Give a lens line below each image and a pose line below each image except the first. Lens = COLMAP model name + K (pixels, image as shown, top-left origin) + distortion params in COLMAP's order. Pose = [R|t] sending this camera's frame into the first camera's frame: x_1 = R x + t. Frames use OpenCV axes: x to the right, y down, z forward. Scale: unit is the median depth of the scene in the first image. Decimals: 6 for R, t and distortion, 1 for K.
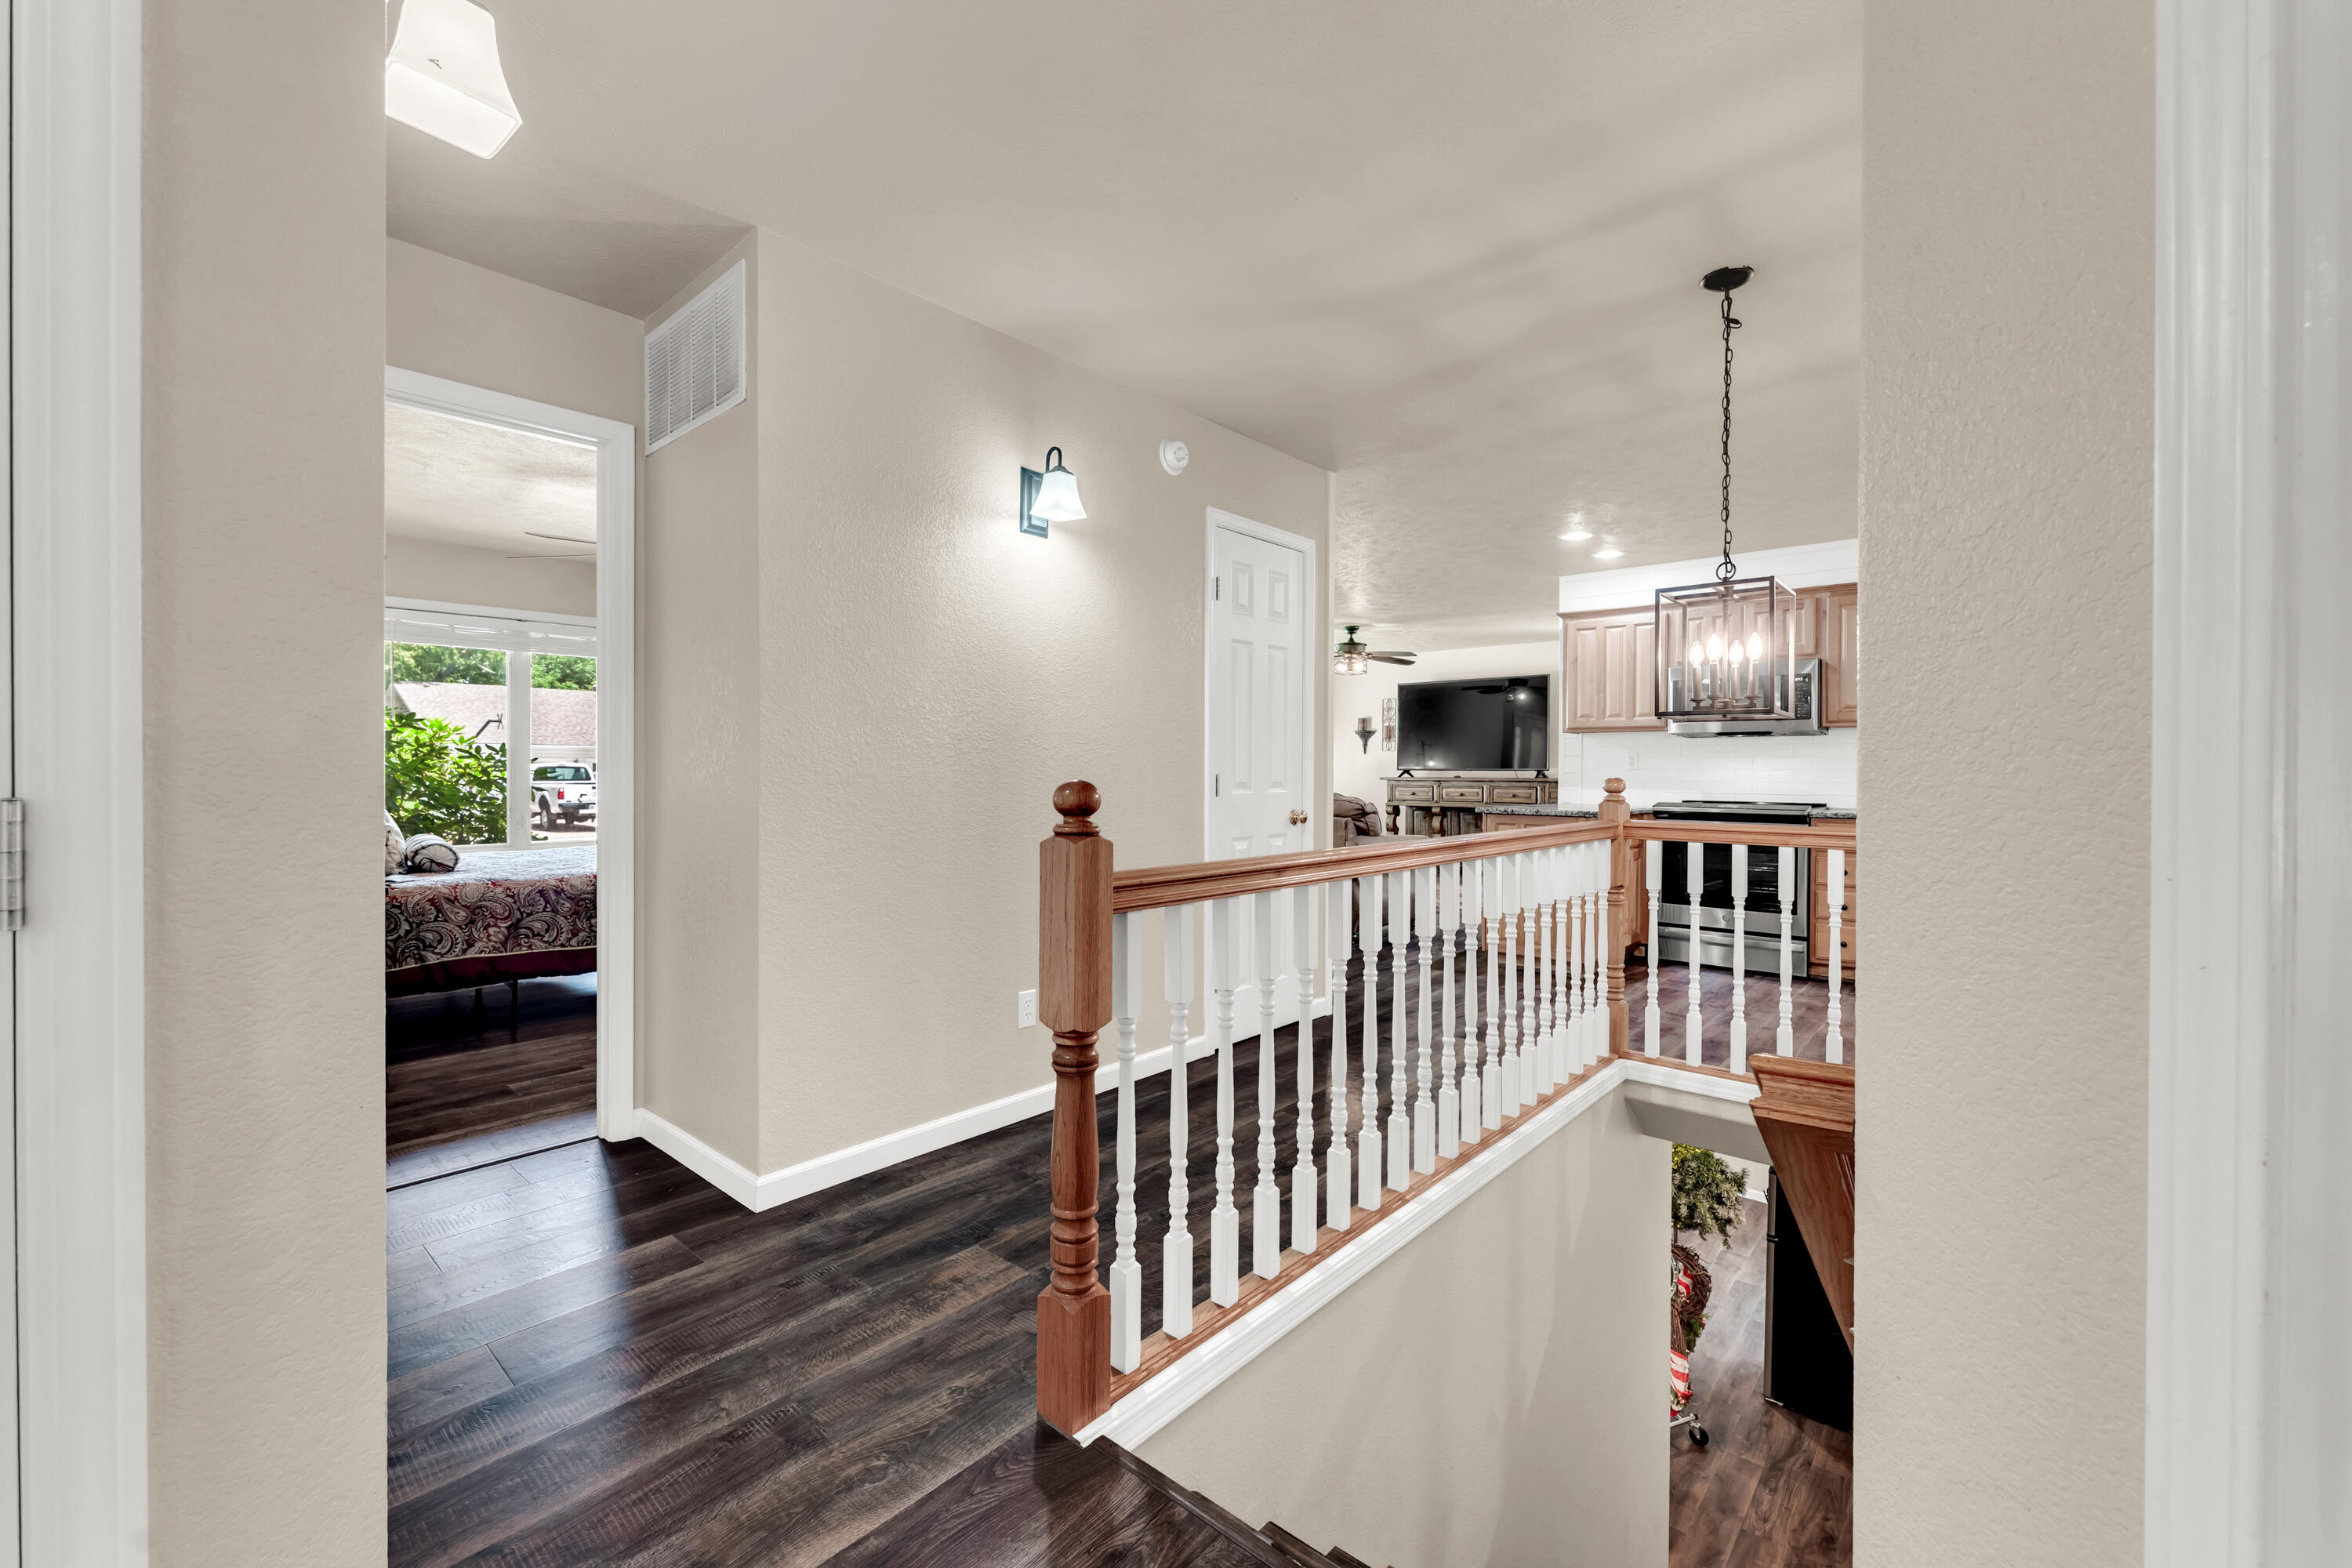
lens RADIAL K [[941.2, 0, 1183.8], [0, 941.2, 774.6], [0, 0, 1]] dist [-0.001815, -0.000981]
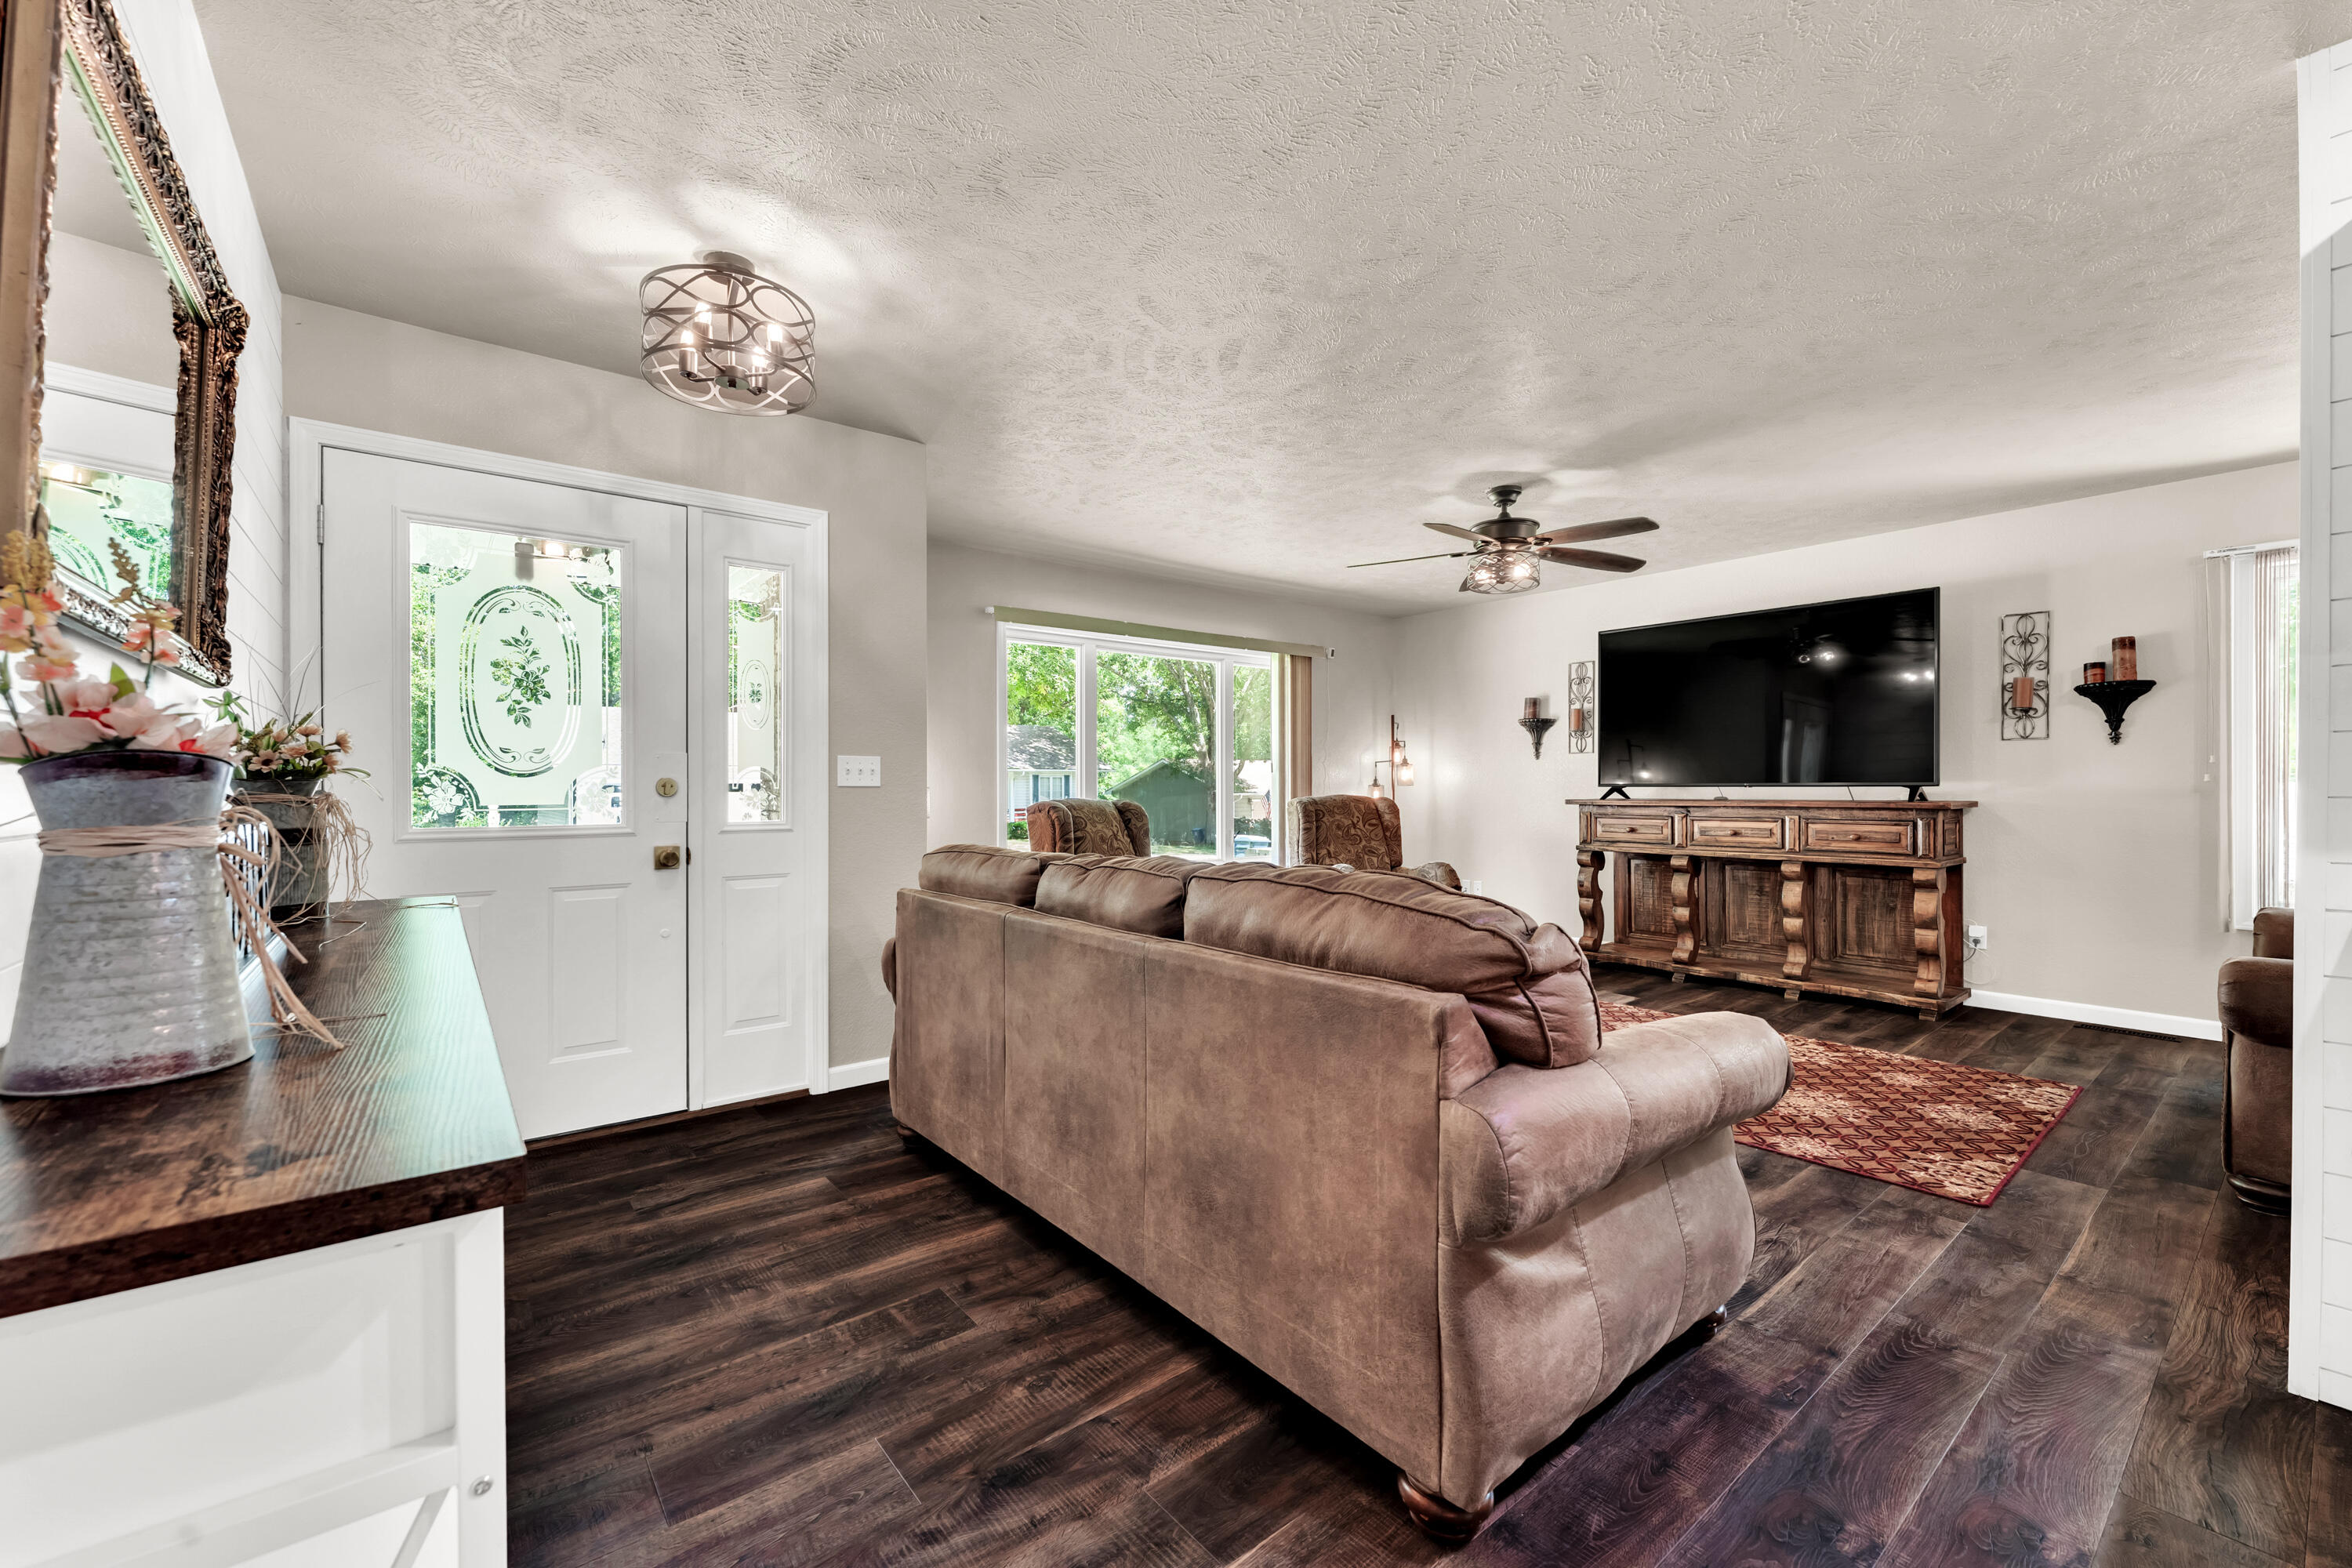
lens RADIAL K [[941.2, 0, 1178.6], [0, 941.2, 782.0], [0, 0, 1]] dist [-0.001815, -0.000981]
pose [[0.984411, -0.002271, -0.175867, 0.082862], [0.000404, 0.999943, -0.010649, -0.001825], [0.175881, 0.010412, 0.984356, 0.421246]]
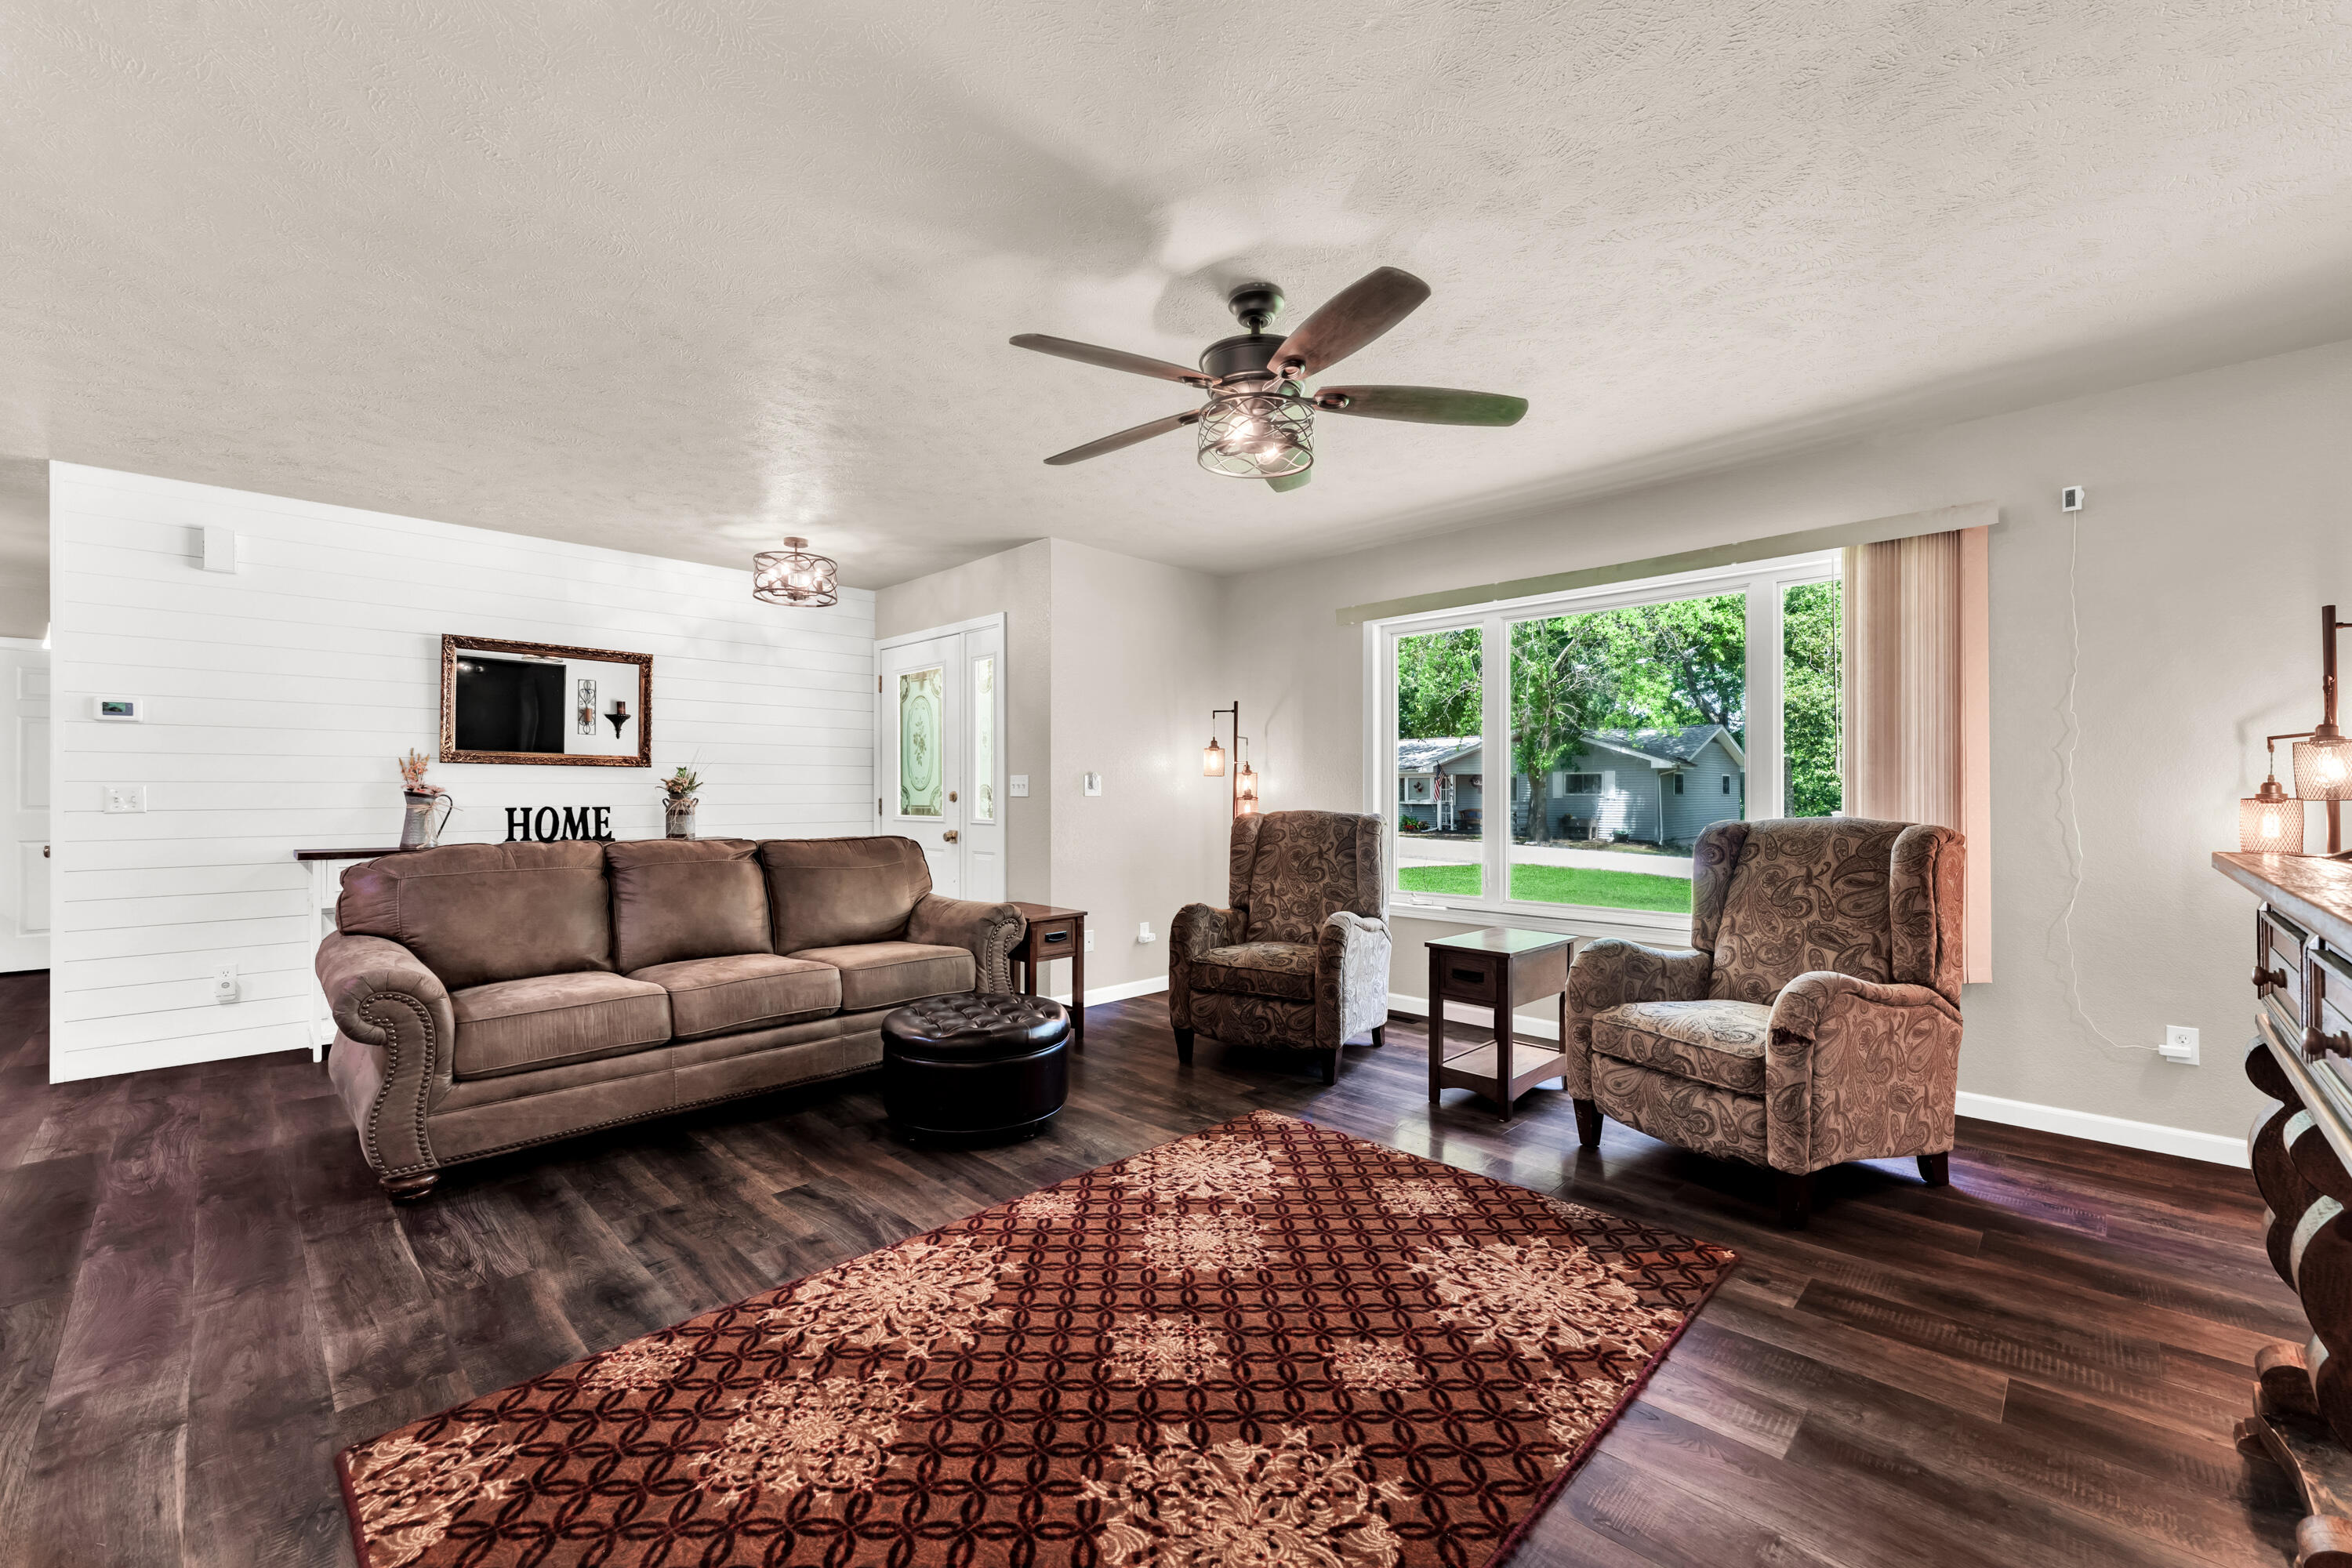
lens RADIAL K [[941.2, 0, 1170.0], [0, 941.2, 784.3], [0, 0, 1]] dist [-0.001815, -0.000981]
pose [[-0.053612, -0.005875, -0.998545, 0.385433], [-0.002361, 0.999981, -0.005757, -0.007305], [0.998559, 0.002049, -0.053625, 0.831097]]
